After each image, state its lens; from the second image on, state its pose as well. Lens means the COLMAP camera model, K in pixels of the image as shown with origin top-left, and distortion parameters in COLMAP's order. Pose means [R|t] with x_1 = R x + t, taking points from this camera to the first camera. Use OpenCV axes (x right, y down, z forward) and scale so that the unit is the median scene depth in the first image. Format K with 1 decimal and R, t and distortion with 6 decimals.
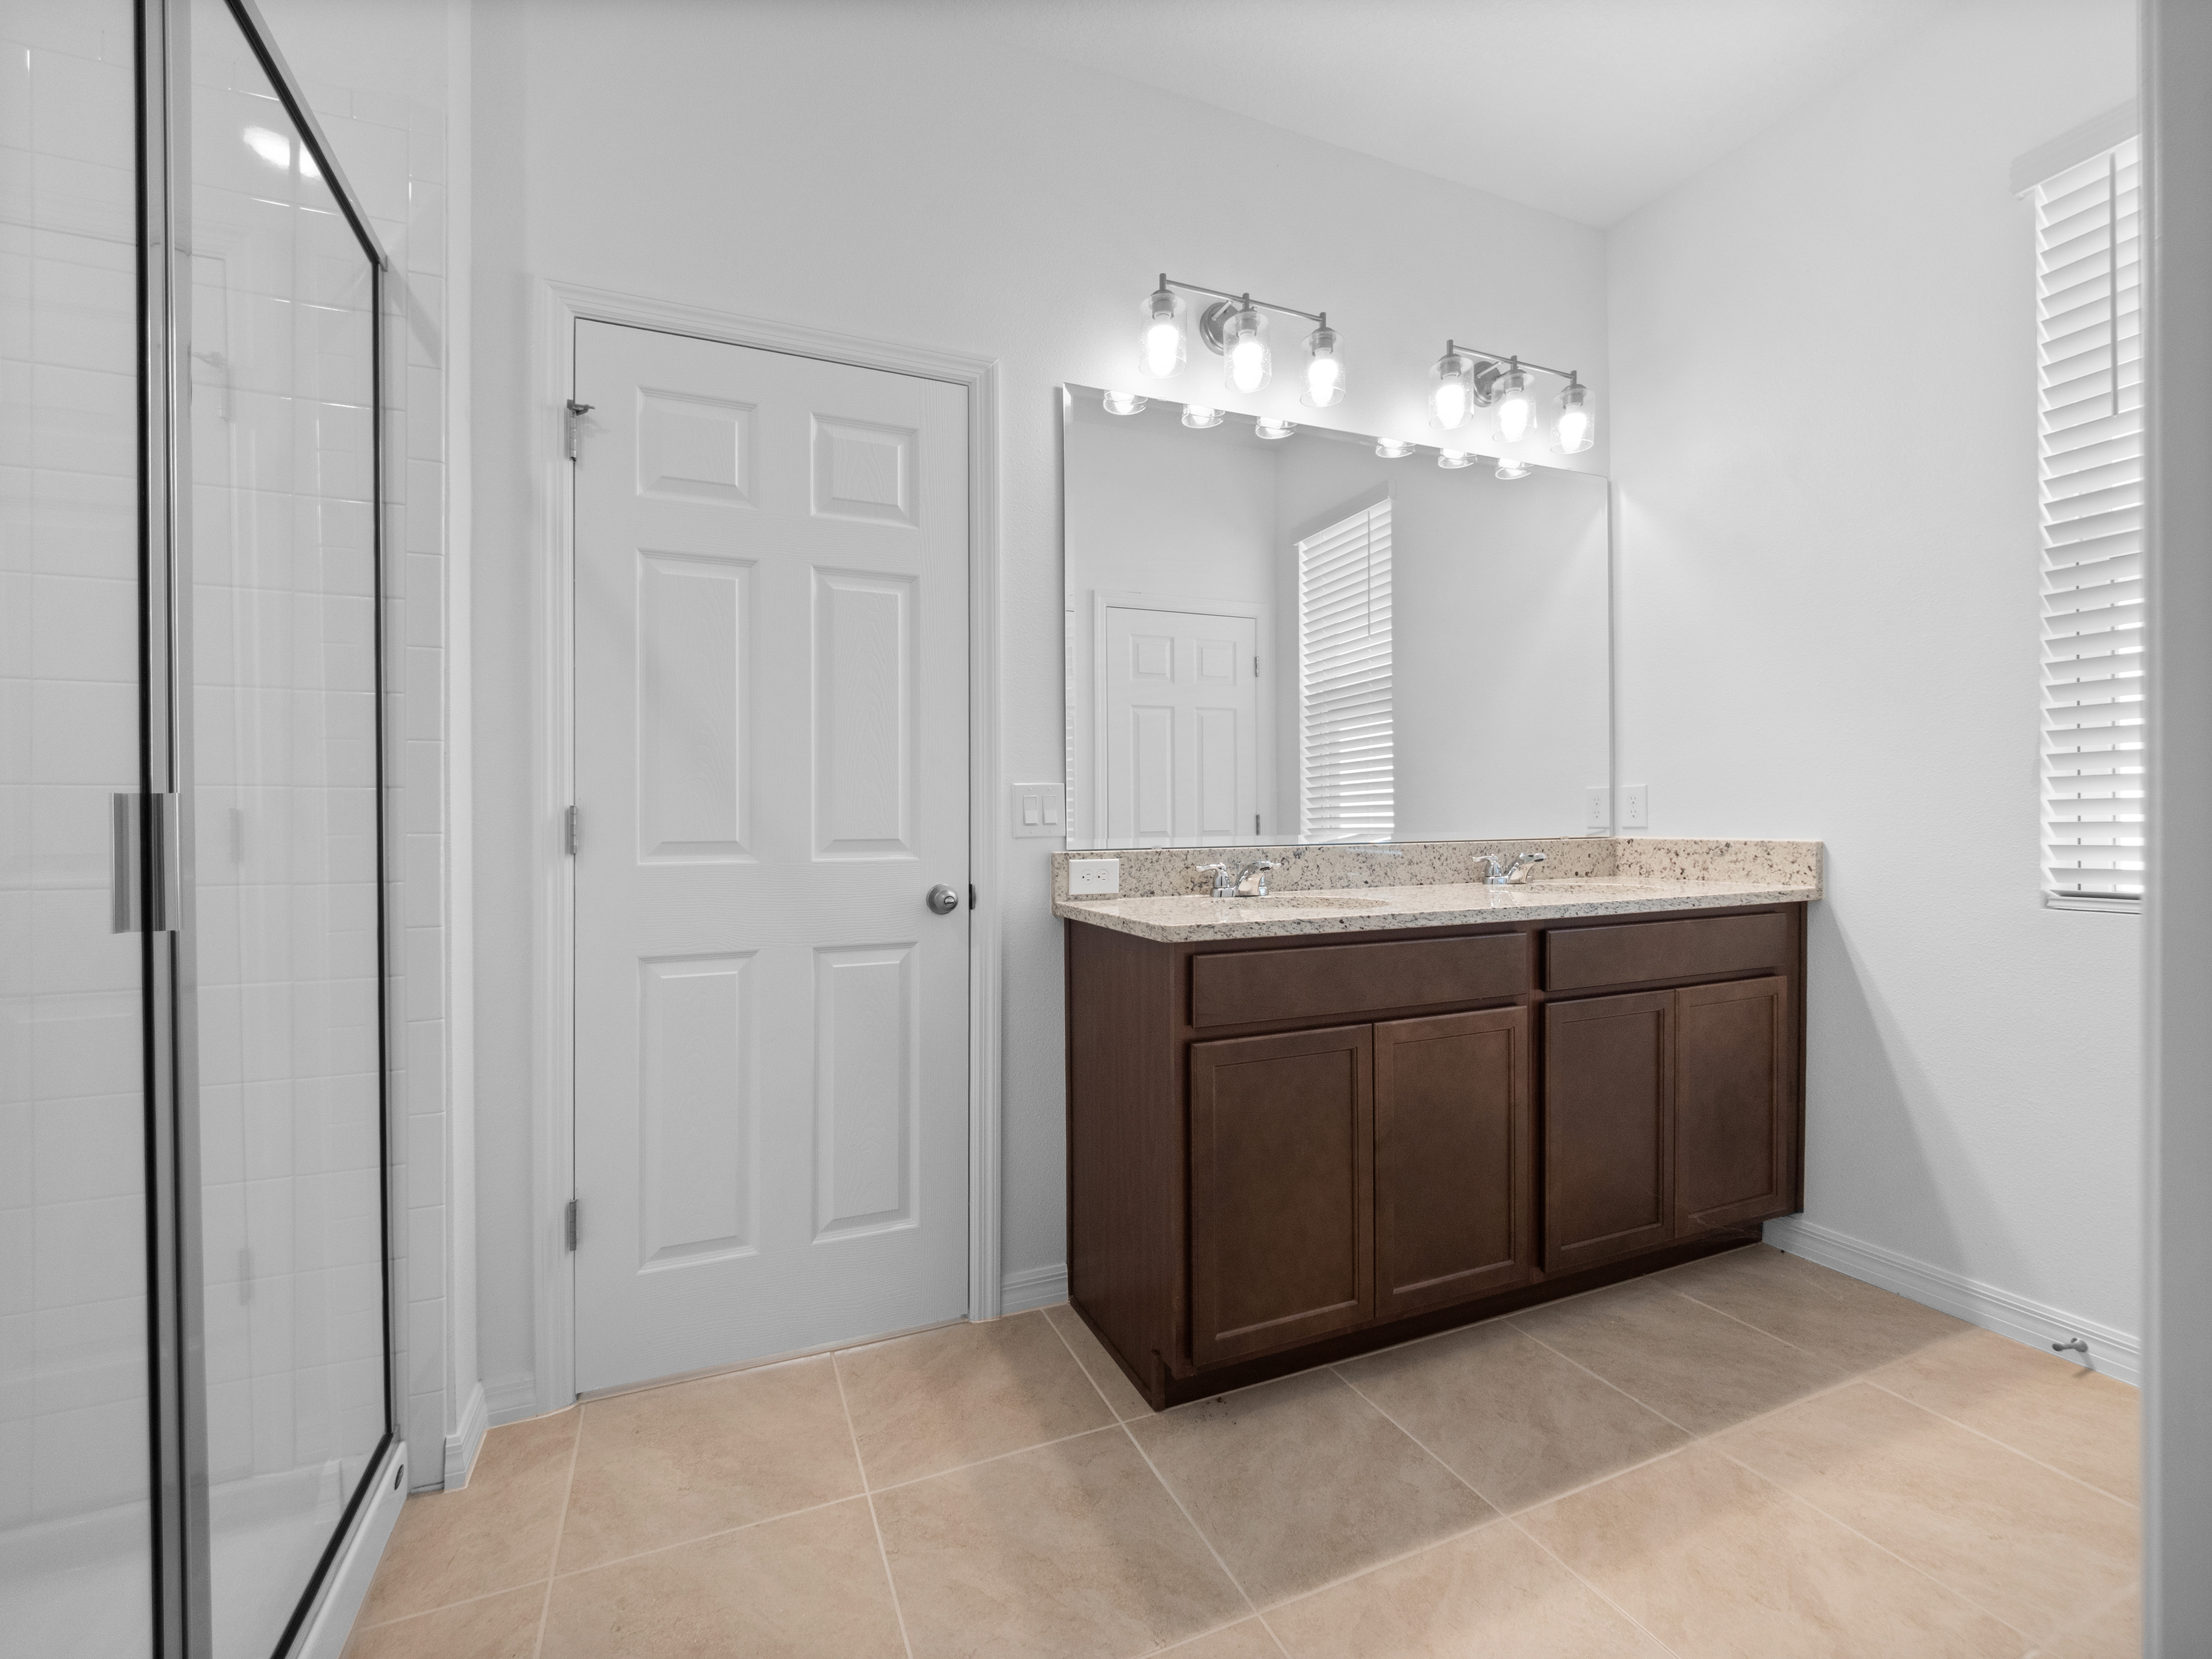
lens RADIAL K [[939.6, 0, 1106.0], [0, 939.6, 829.5], [0, 0, 1]] dist [0.001425, -0.006707]
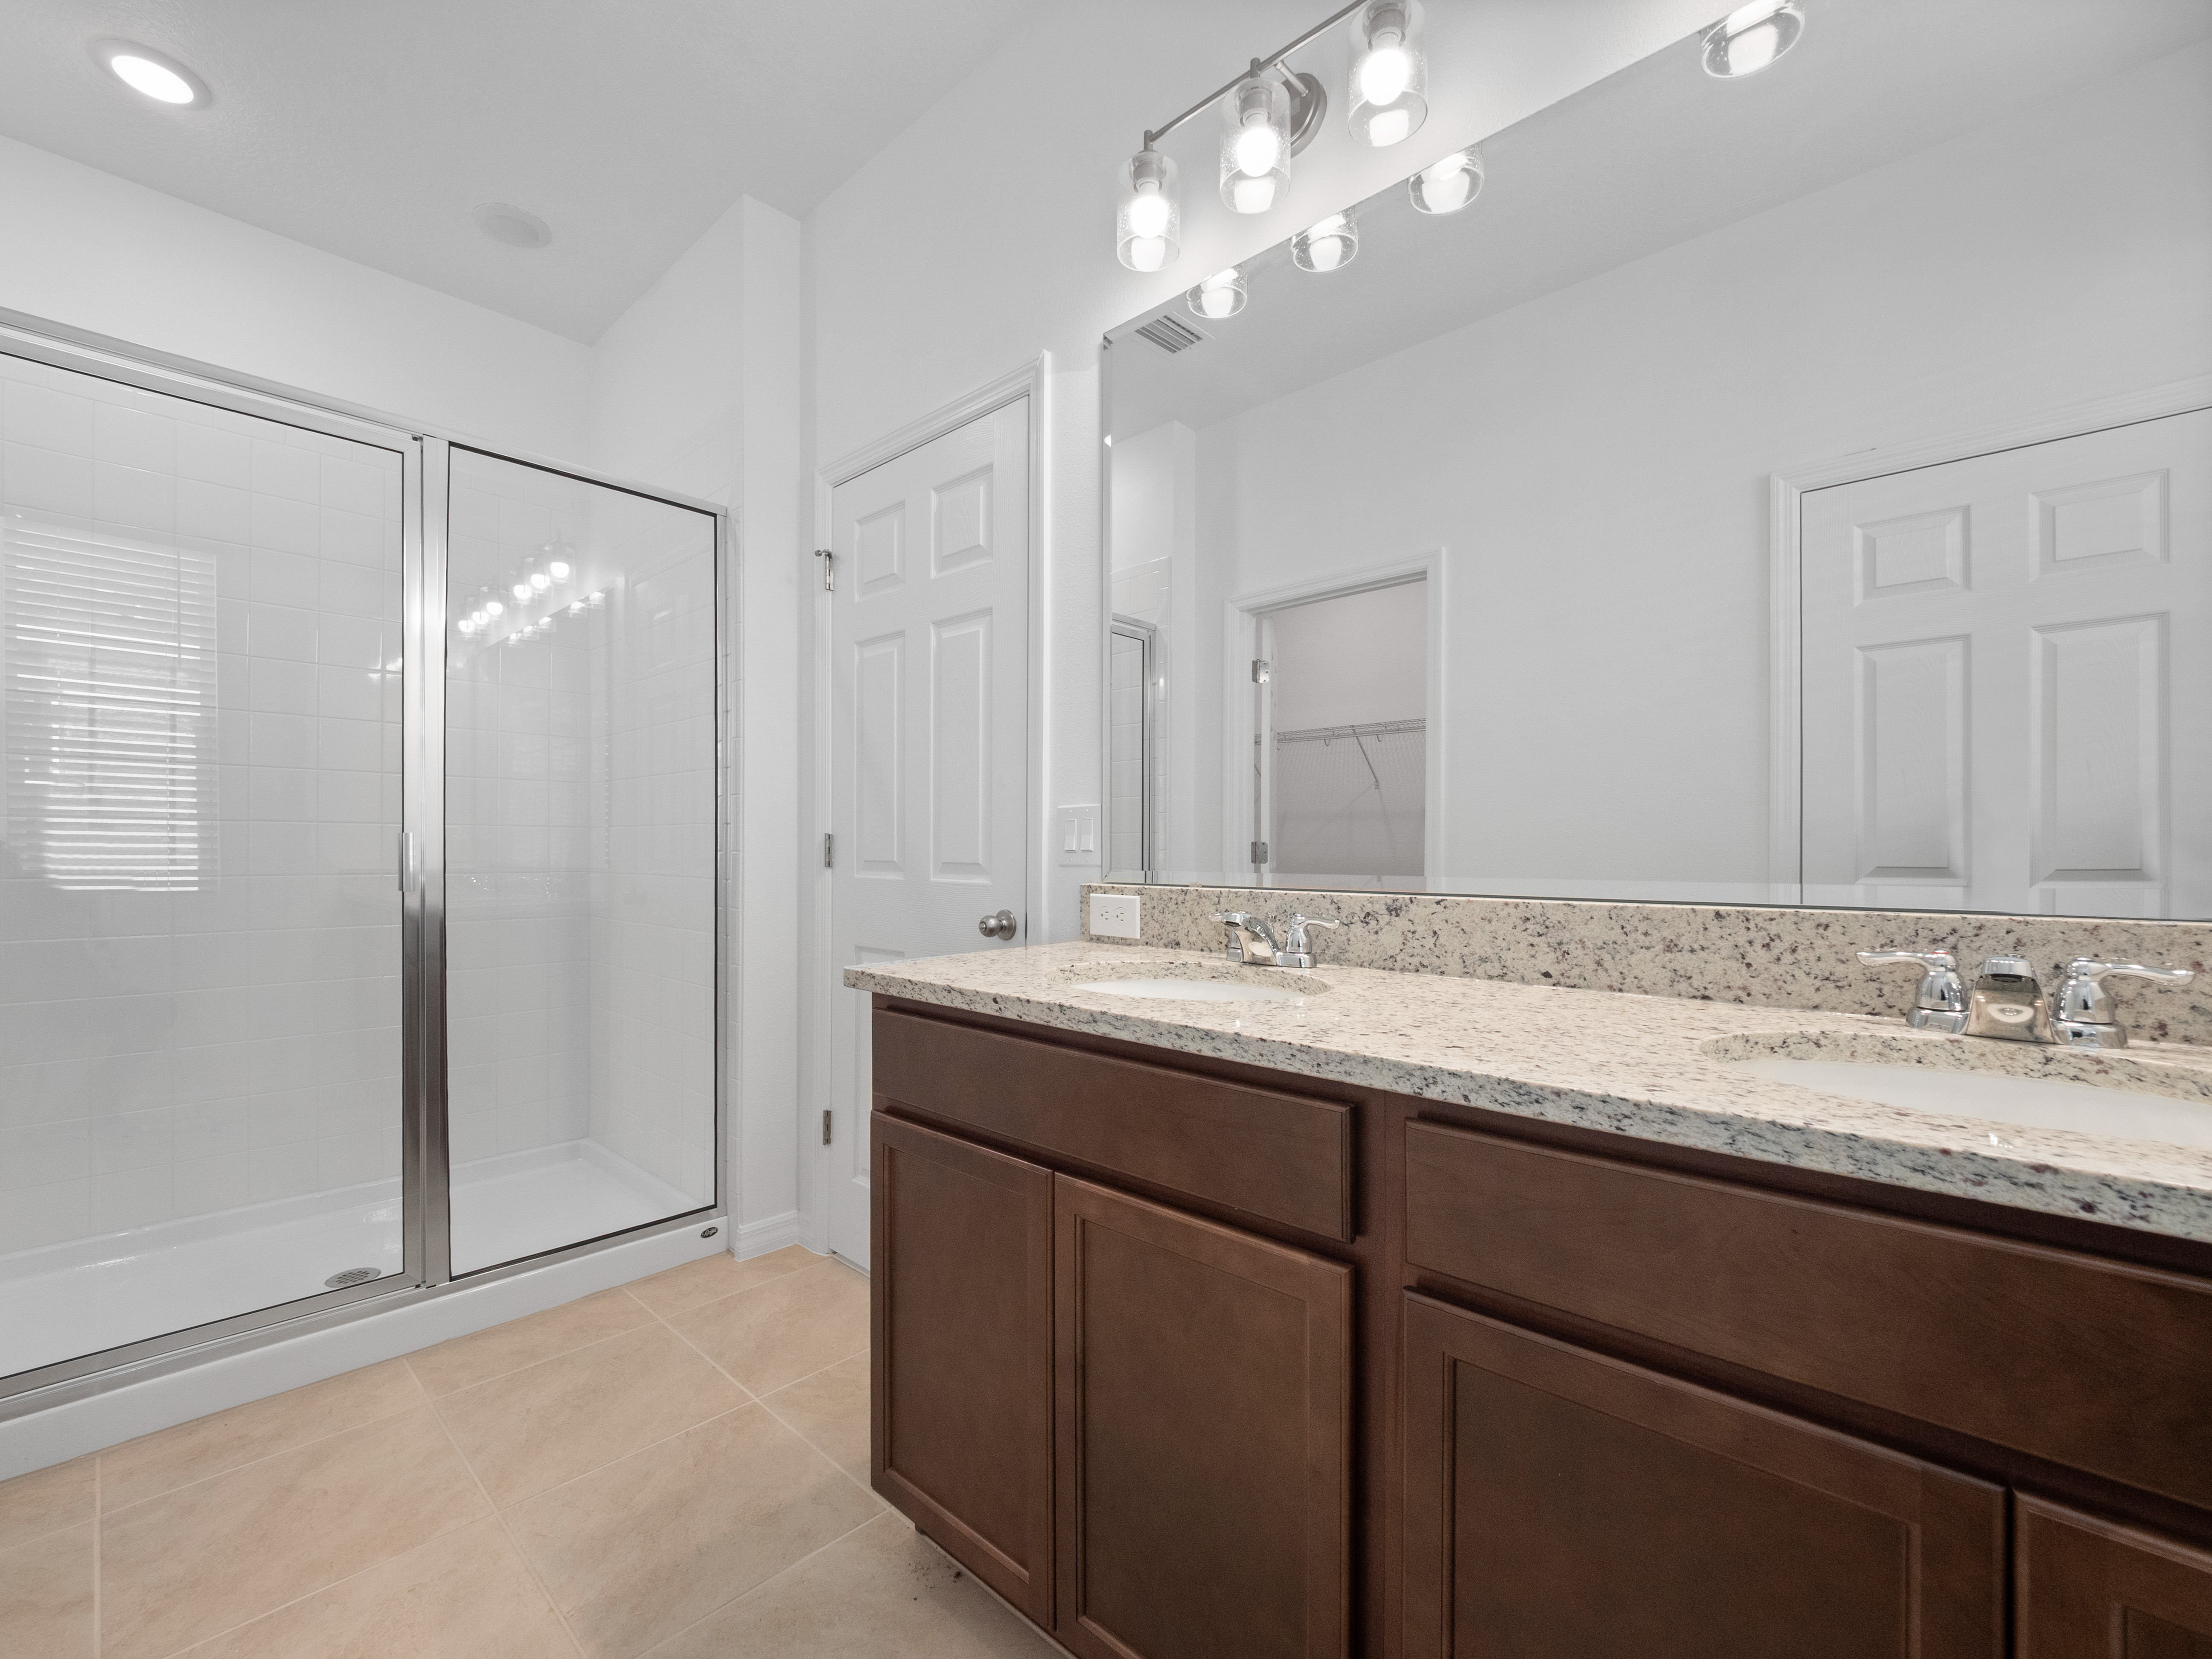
lens RADIAL K [[958.0, 0, 1071.6], [0, 958.0, 841.6], [0, 0, 1]] dist [-0.001451, -0.000177]
pose [[0.389658, 0.006265, -0.920938, 0.797154], [-0.011286, 0.999934, 0.002027, -0.017521], [0.920891, 0.009604, 0.389703, 0.676391]]
